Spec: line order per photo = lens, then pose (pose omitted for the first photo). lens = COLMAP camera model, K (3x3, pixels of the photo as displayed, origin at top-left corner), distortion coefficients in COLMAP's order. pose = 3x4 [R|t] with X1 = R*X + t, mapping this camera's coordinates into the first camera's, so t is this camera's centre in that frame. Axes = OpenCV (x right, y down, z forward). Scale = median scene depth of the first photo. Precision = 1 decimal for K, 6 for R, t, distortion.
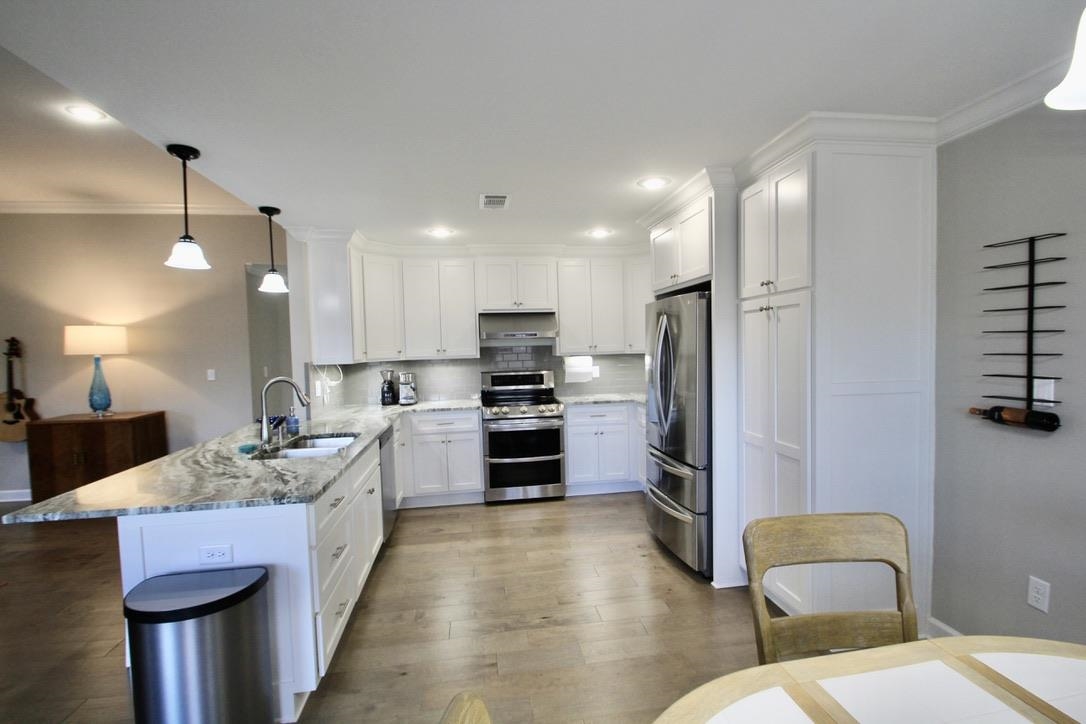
lens RADIAL K [[510.5, 0, 554.4], [0, 510.5, 363.9], [0, 0, 1]] dist [0.005505, -0.013379]
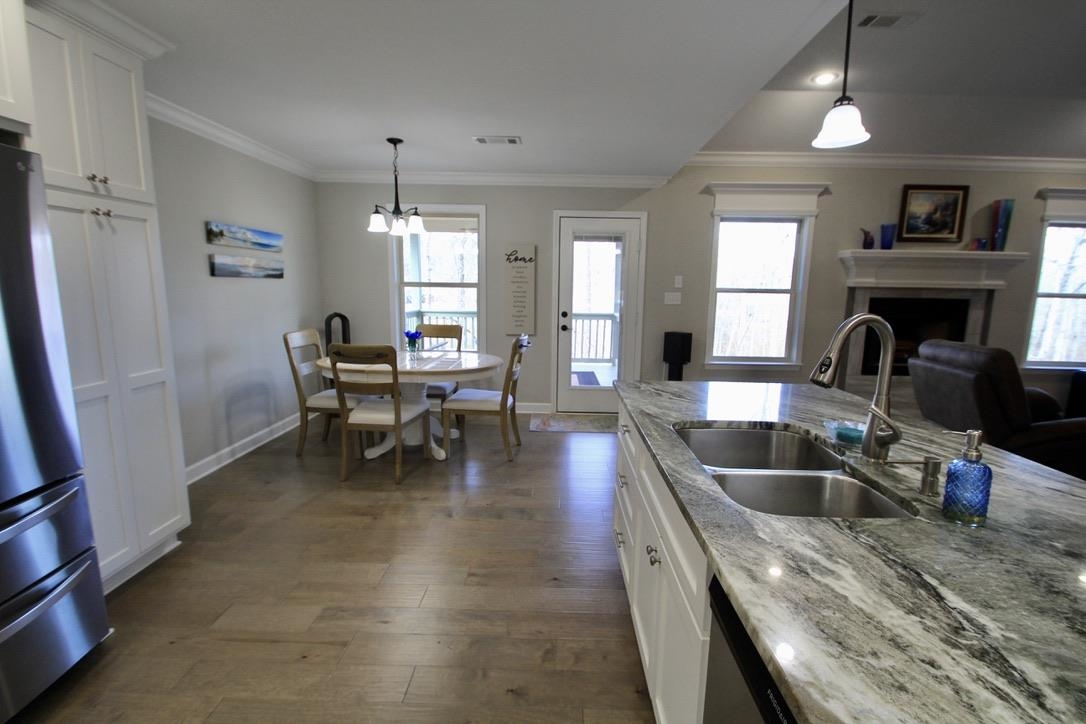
lens RADIAL K [[510.5, 0, 554.4], [0, 510.5, 363.9], [0, 0, 1]] dist [0.005505, -0.013379]
pose [[-0.985590, -0.020088, 0.167953, -0.522502], [0.011774, 0.982367, 0.186591, -0.026686], [-0.168739, 0.185880, -0.967975, 2.237499]]
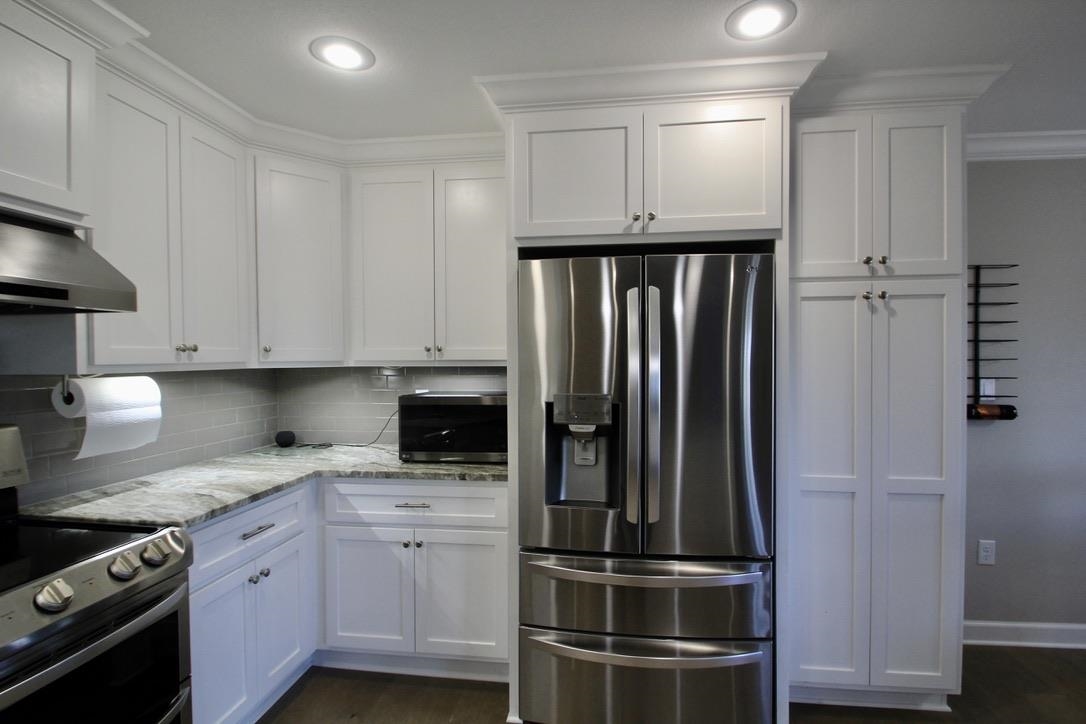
lens RADIAL K [[475.5, 0, 543.0], [0, 475.5, 362.0], [0, 0, 1]] dist [-0.016670, -0.000487]
pose [[0.291336, 0.006558, 0.956598, -0.462185], [0.032621, 0.999327, -0.016786, -0.028469], [-0.956064, 0.036096, 0.290926, 1.682497]]
